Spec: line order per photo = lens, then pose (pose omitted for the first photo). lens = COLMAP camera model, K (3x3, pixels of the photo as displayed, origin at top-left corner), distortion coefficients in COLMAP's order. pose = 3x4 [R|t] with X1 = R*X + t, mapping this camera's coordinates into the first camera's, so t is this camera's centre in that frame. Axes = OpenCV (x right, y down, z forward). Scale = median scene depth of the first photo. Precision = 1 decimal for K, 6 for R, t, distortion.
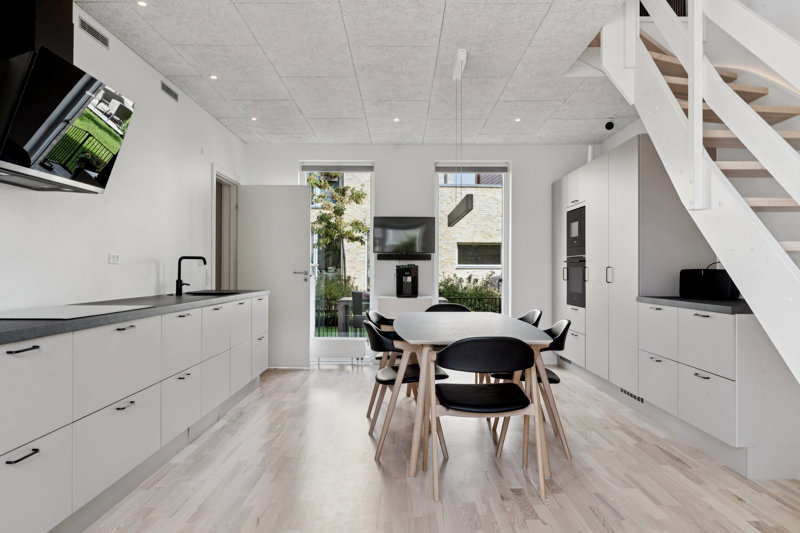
lens RADIAL K [[570.0, 0, 399.2], [0, 570.0, 266.9], [0, 0, 1]] dist [0.027063, -0.000798]
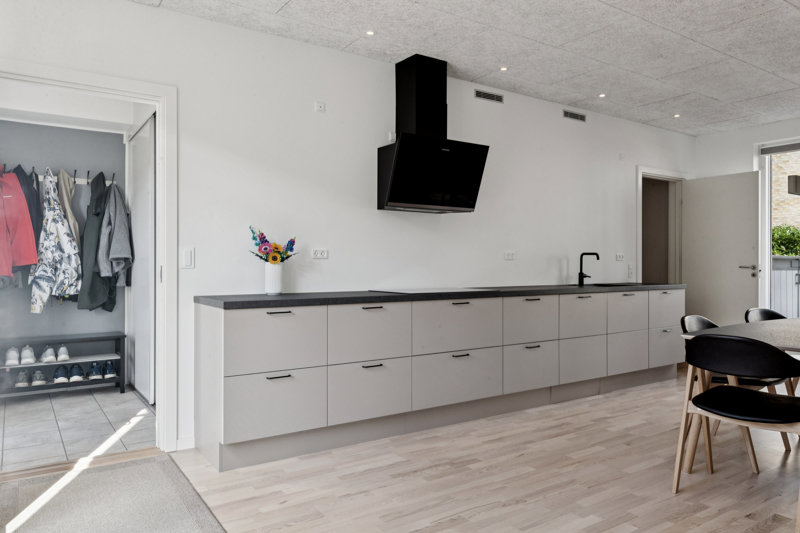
lens RADIAL K [[570.0, 0, 400.3], [0, 570.0, 265.2], [0, 0, 1]] dist [0.027063, -0.000798]
pose [[0.571556, 0.002367, -0.820559, 0.377708], [0.003610, 0.999979, 0.005399, -0.000533], [0.820555, -0.006048, 0.571536, 0.015135]]
